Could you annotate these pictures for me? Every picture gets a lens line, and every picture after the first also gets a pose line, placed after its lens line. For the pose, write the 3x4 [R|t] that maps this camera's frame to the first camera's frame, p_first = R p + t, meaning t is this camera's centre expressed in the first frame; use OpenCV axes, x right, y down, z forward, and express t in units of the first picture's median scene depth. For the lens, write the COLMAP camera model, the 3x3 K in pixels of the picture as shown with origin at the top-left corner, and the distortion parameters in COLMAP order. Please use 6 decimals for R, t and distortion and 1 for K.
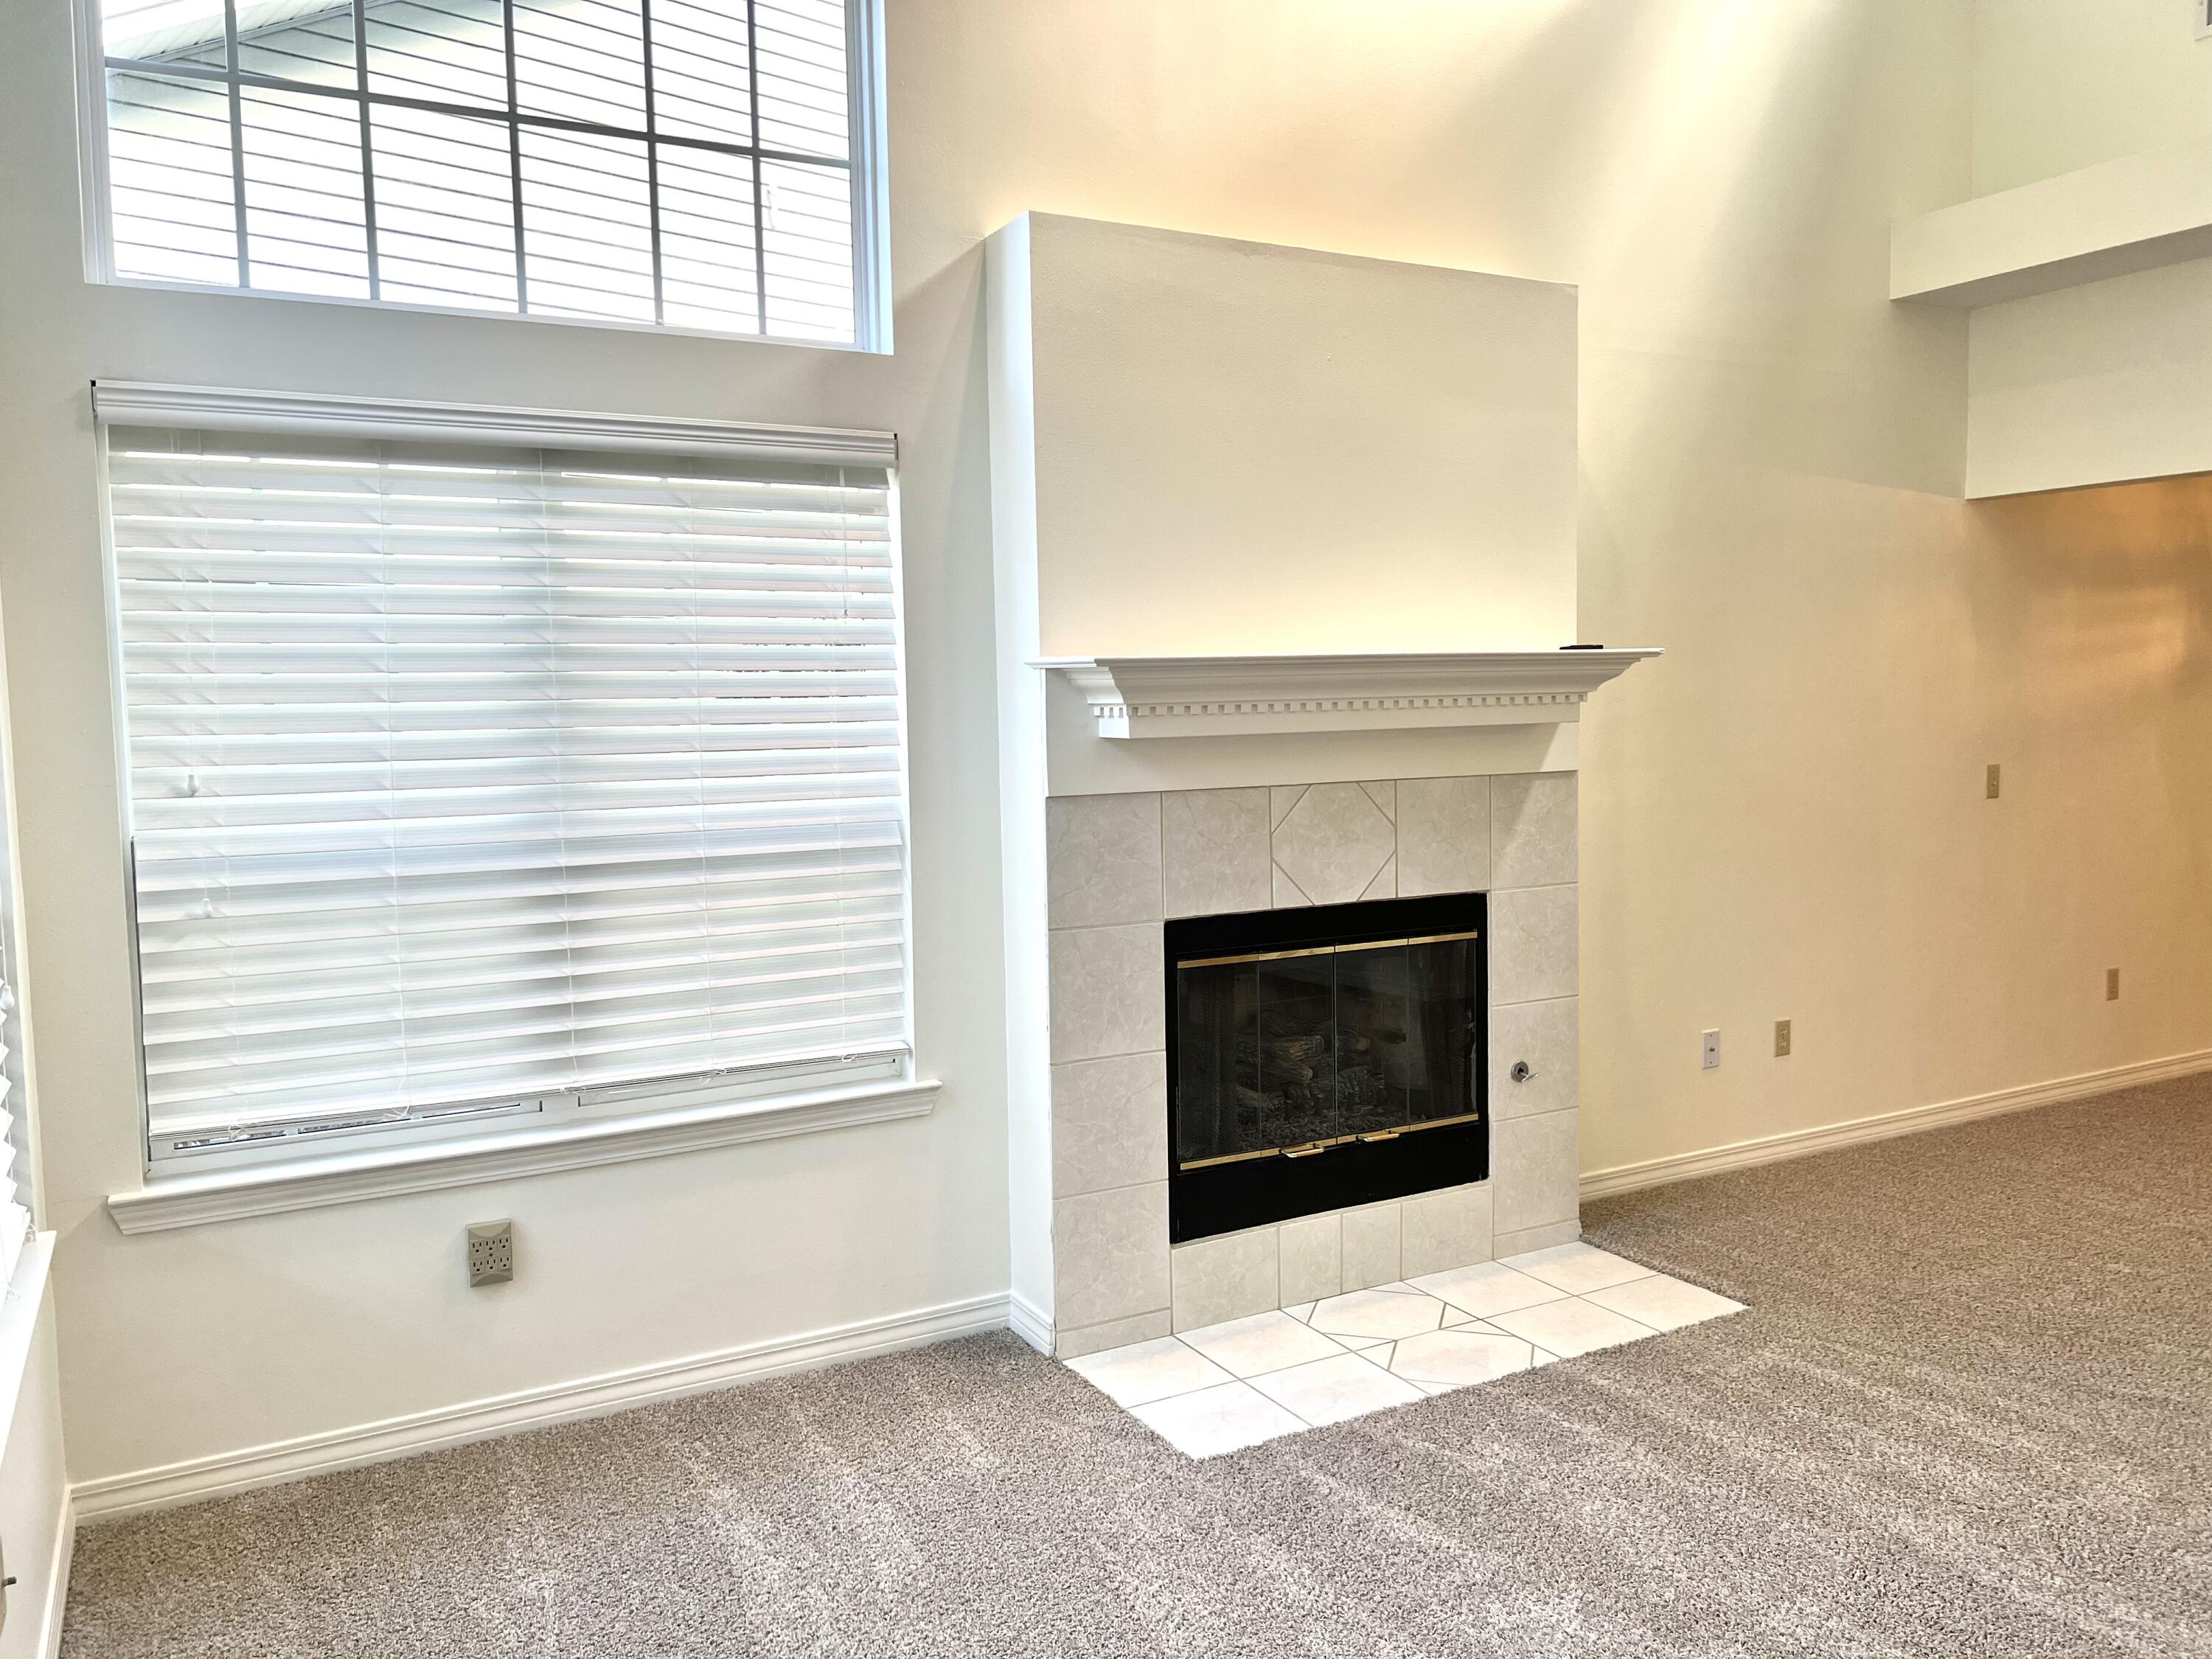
lens RADIAL K [[1670.8, 0, 1106.0], [0, 1670.8, 829.5], [0, 0, 1]] dist [0.013806, -0.001523]
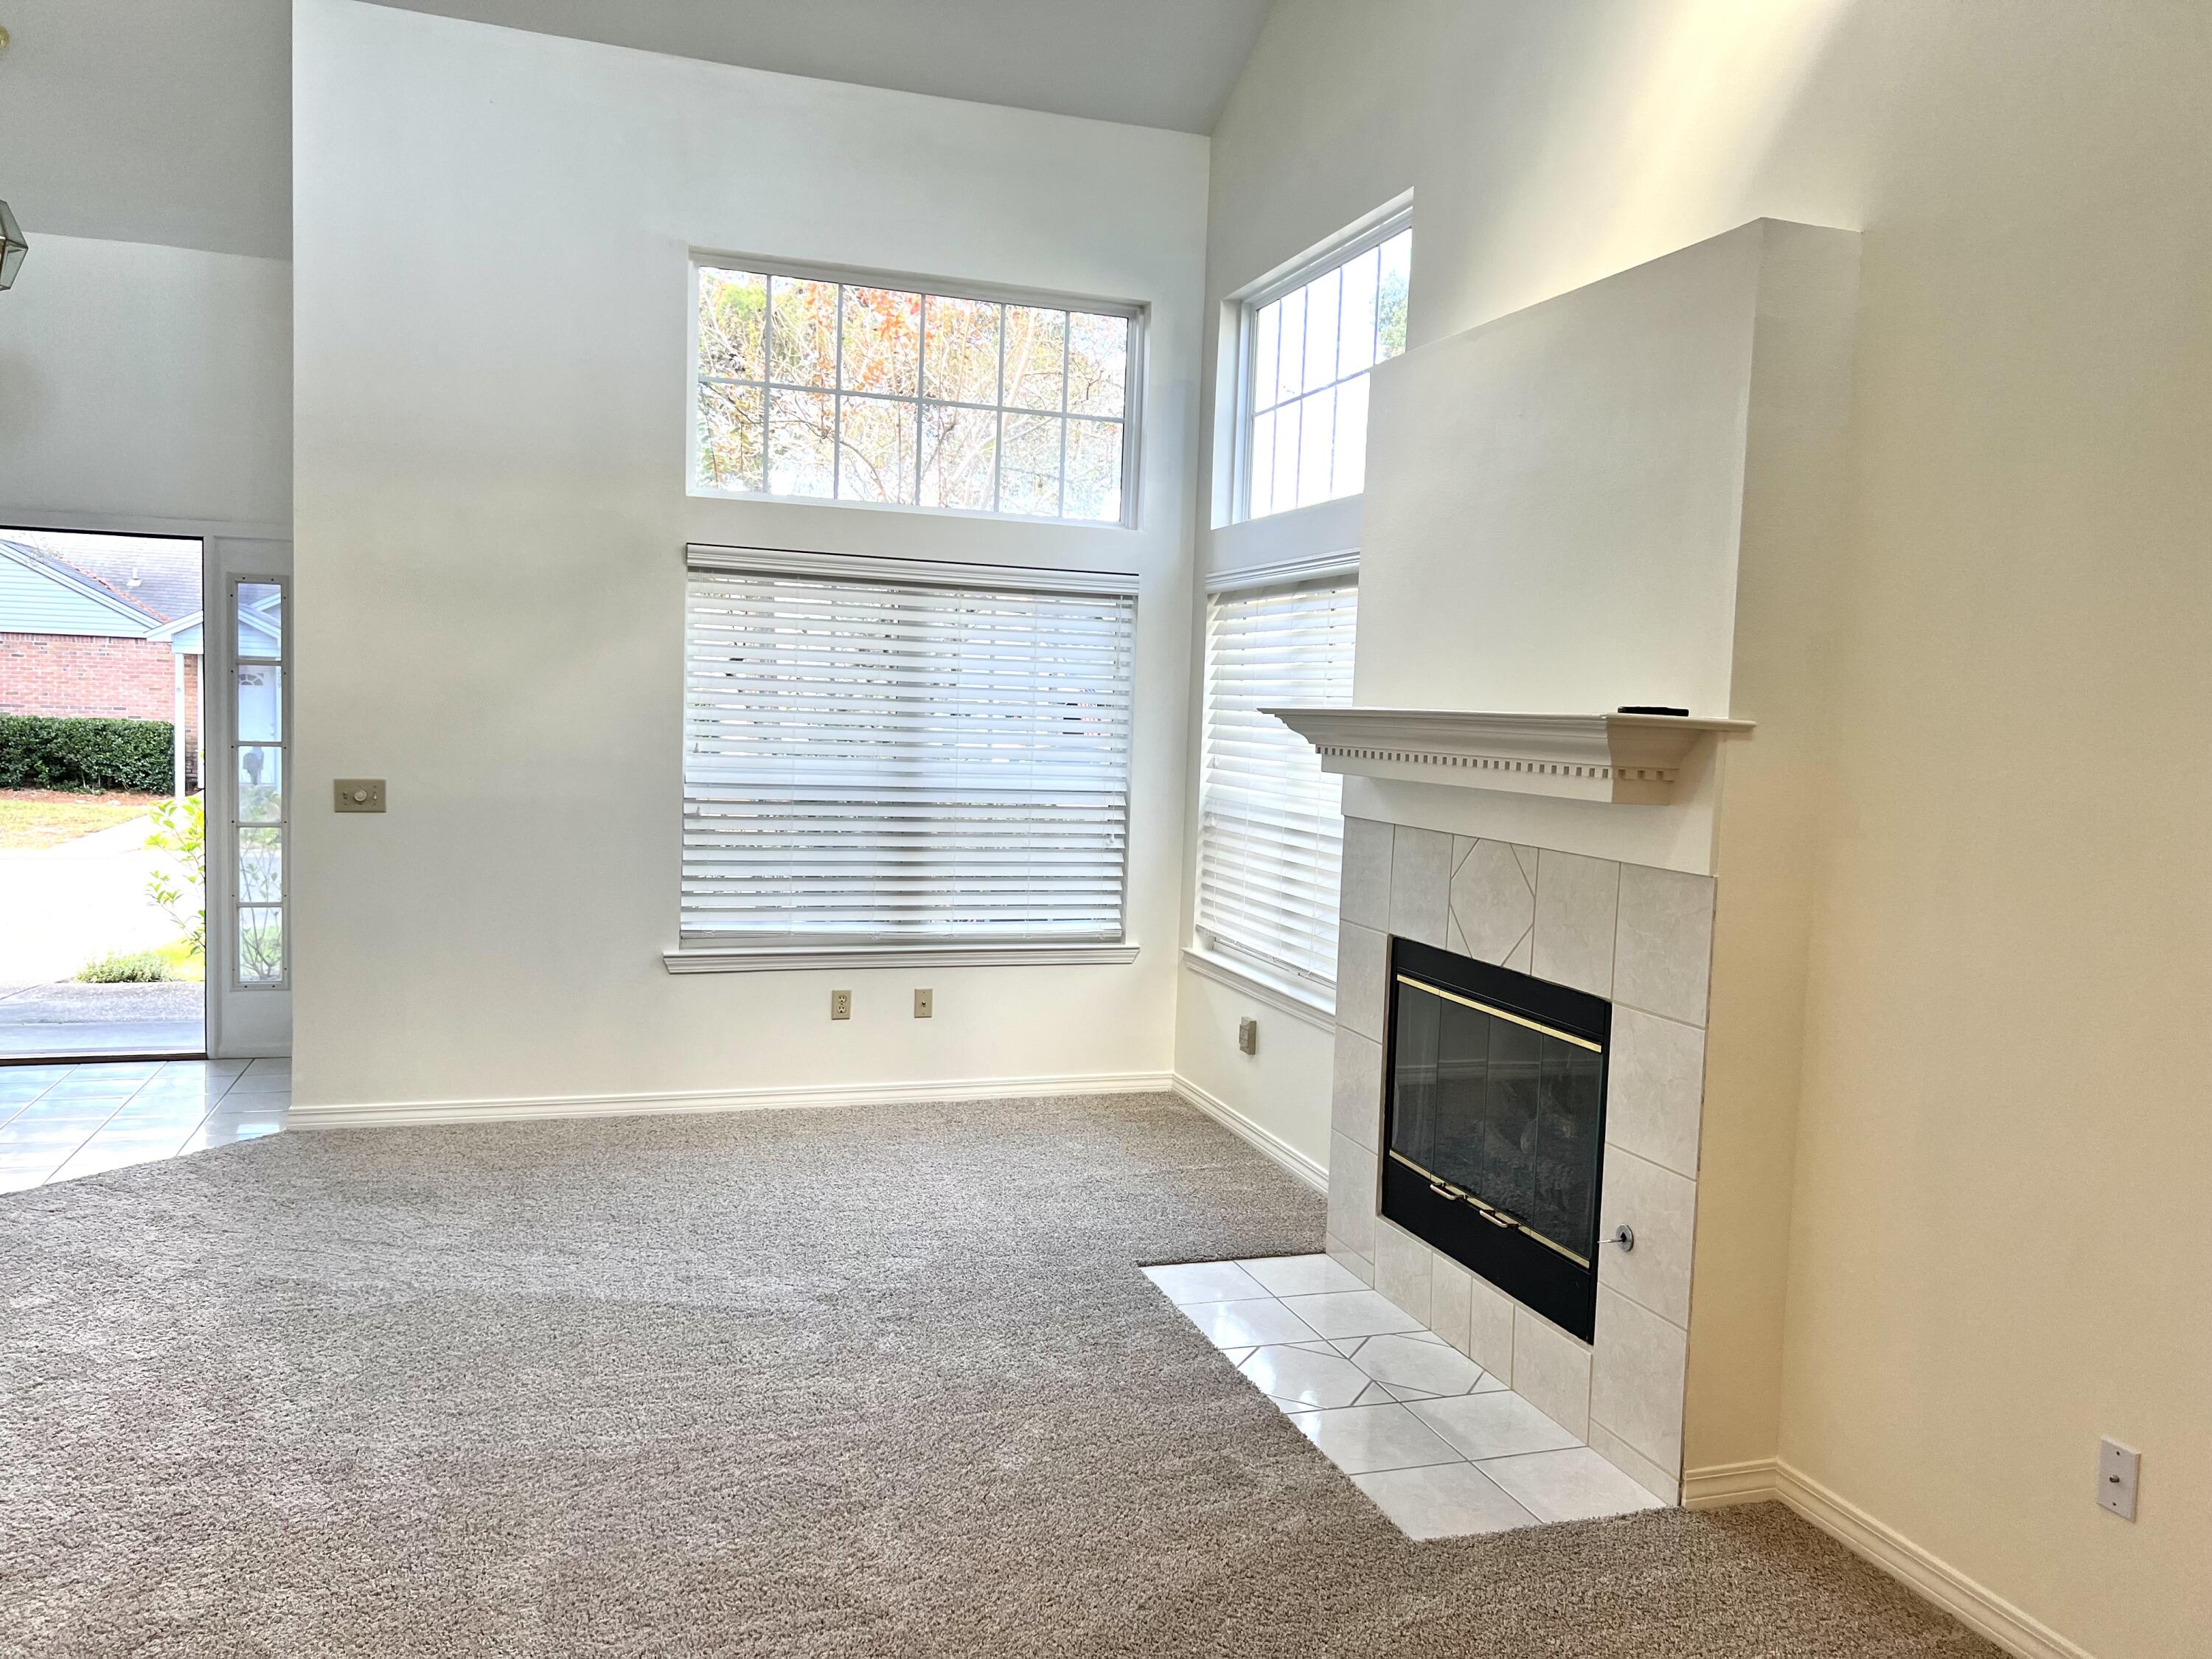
lens RADIAL K [[1693.3, 0, 1106.0], [0, 1693.3, 829.5], [0, 0, 1]] dist [-0.226672, -0.000282]
pose [[-0.197580, 0.068474, -0.977892, 1.118086], [-0.139655, 0.985416, 0.097218, -0.096025], [0.970288, 0.155775, -0.185136, 0.927165]]
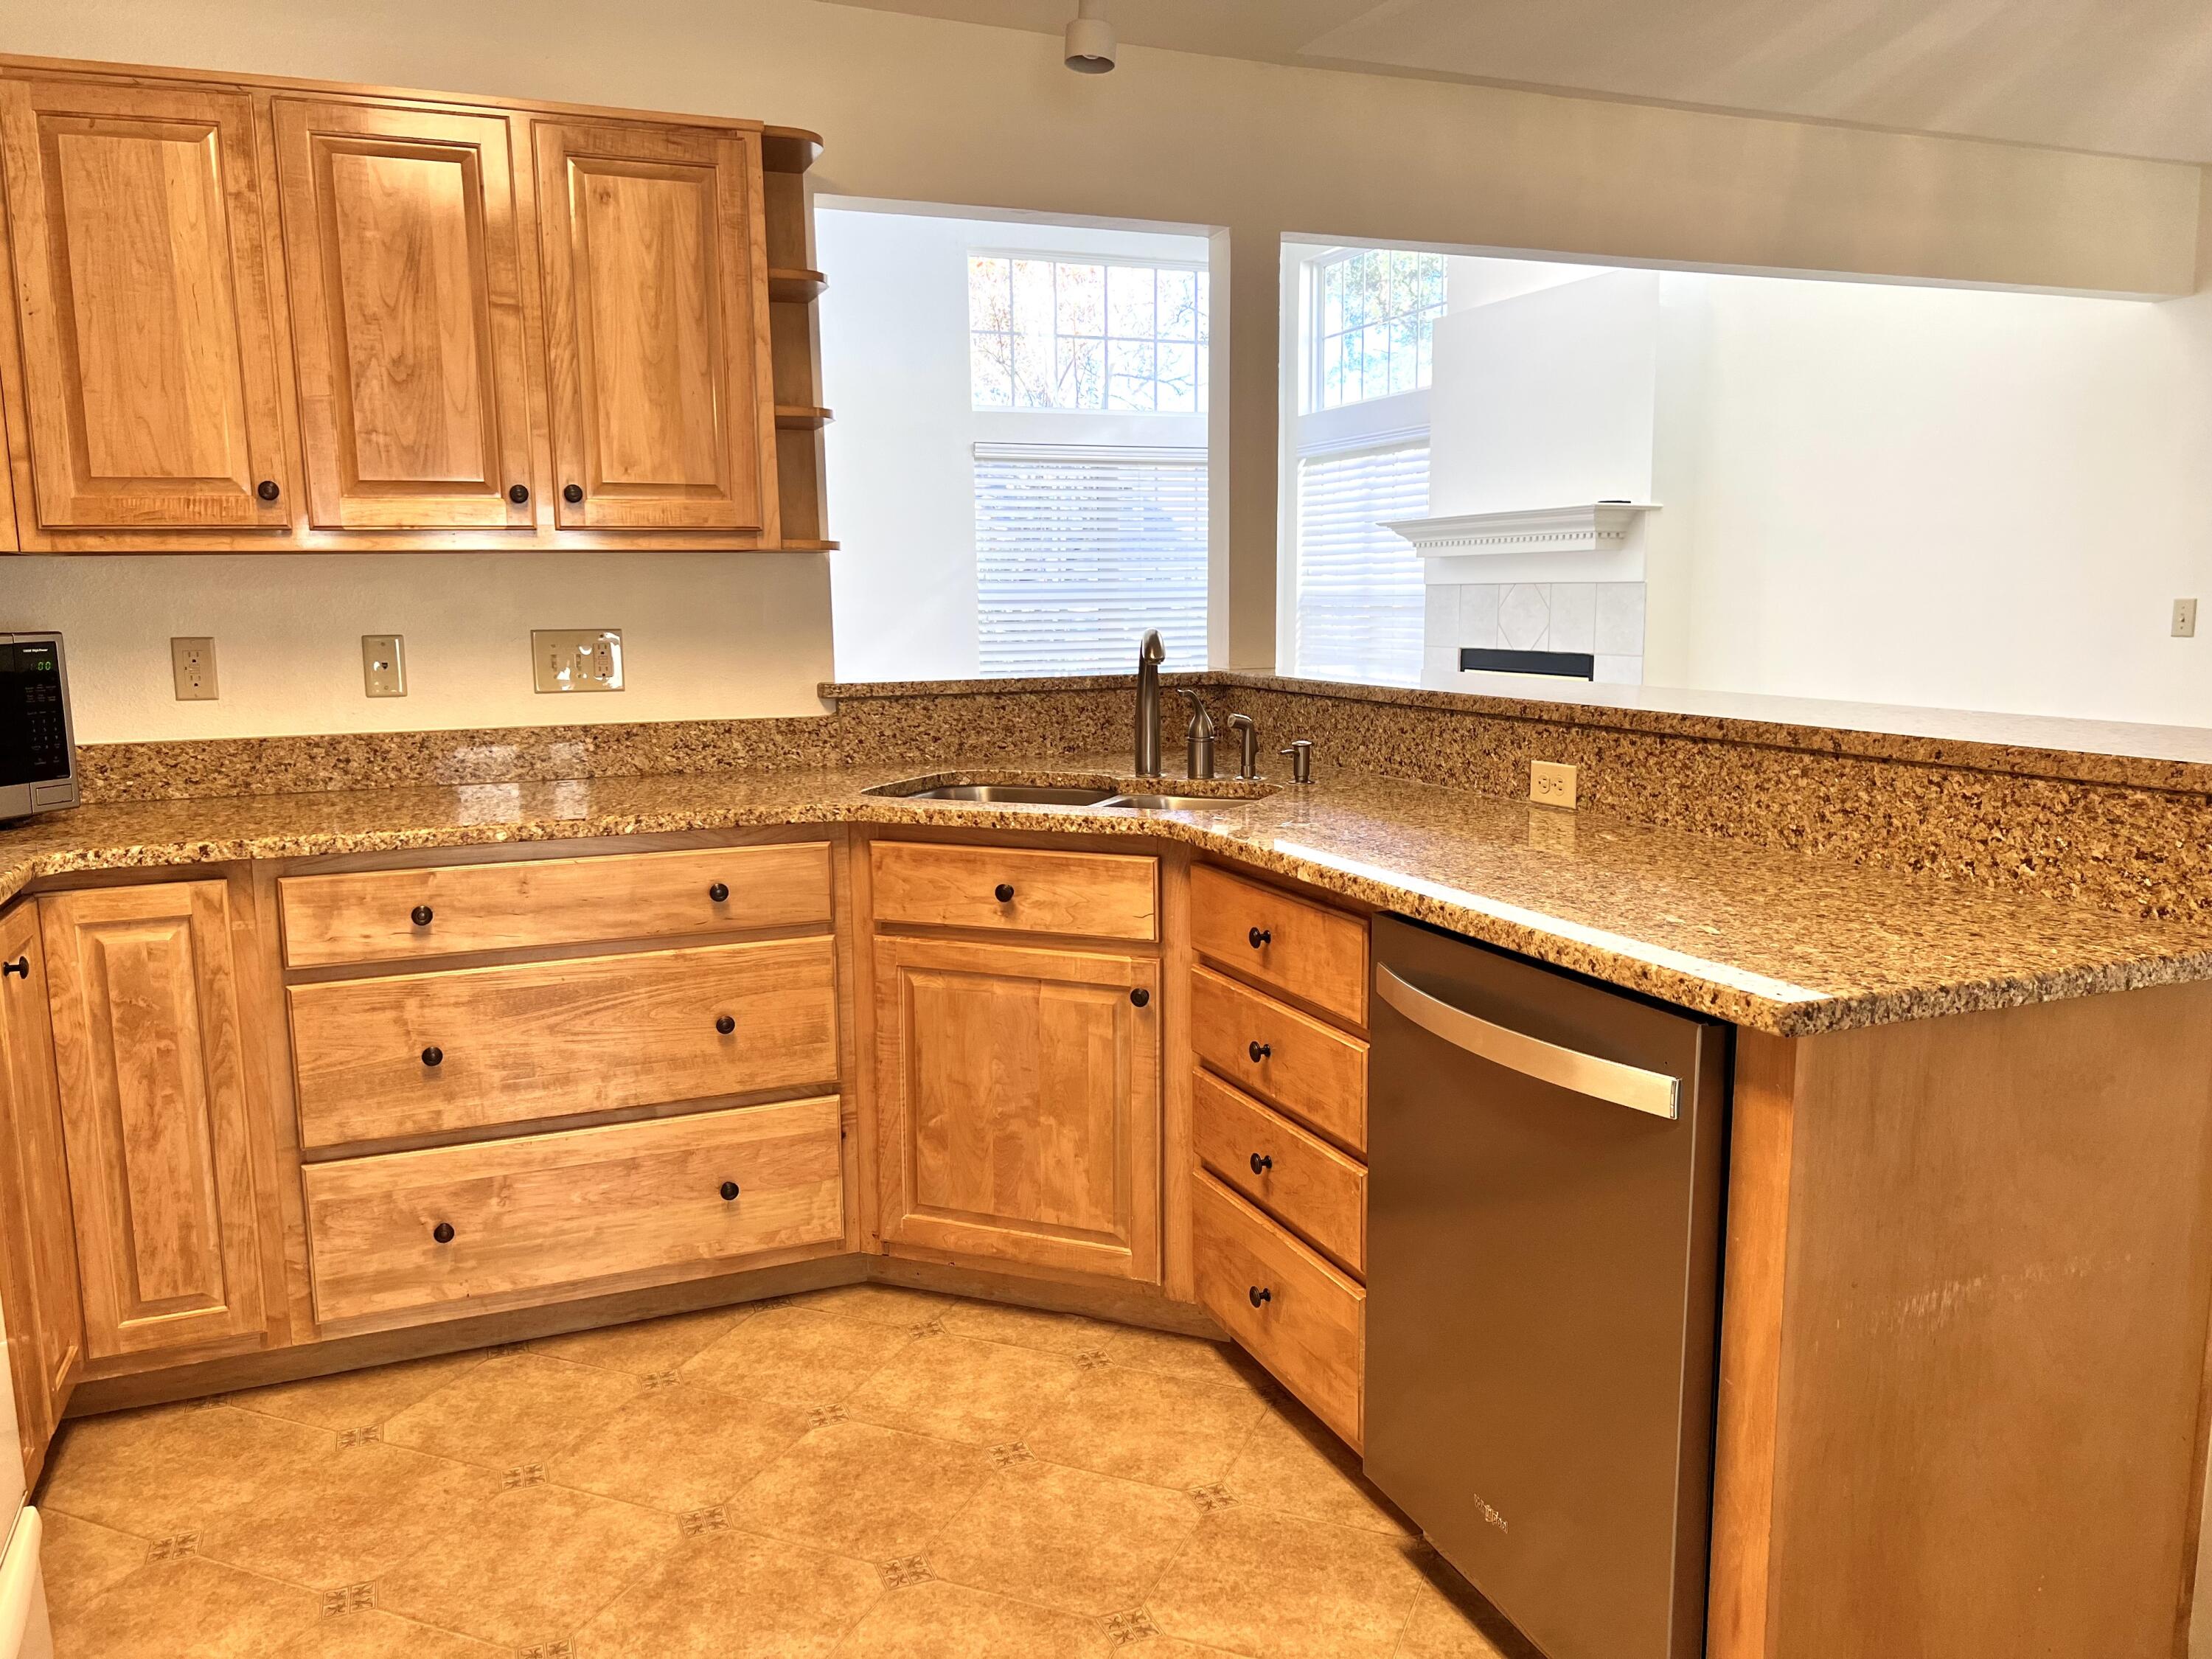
lens RADIAL K [[1670.8, 0, 1106.0], [0, 1670.8, 829.5], [0, 0, 1]] dist [0.013806, -0.001523]
pose [[-0.110300, 0.158878, -0.981118, 1.982799], [-0.077003, 0.982808, 0.167809, -0.033573], [0.990911, 0.094059, -0.096169, 0.723259]]
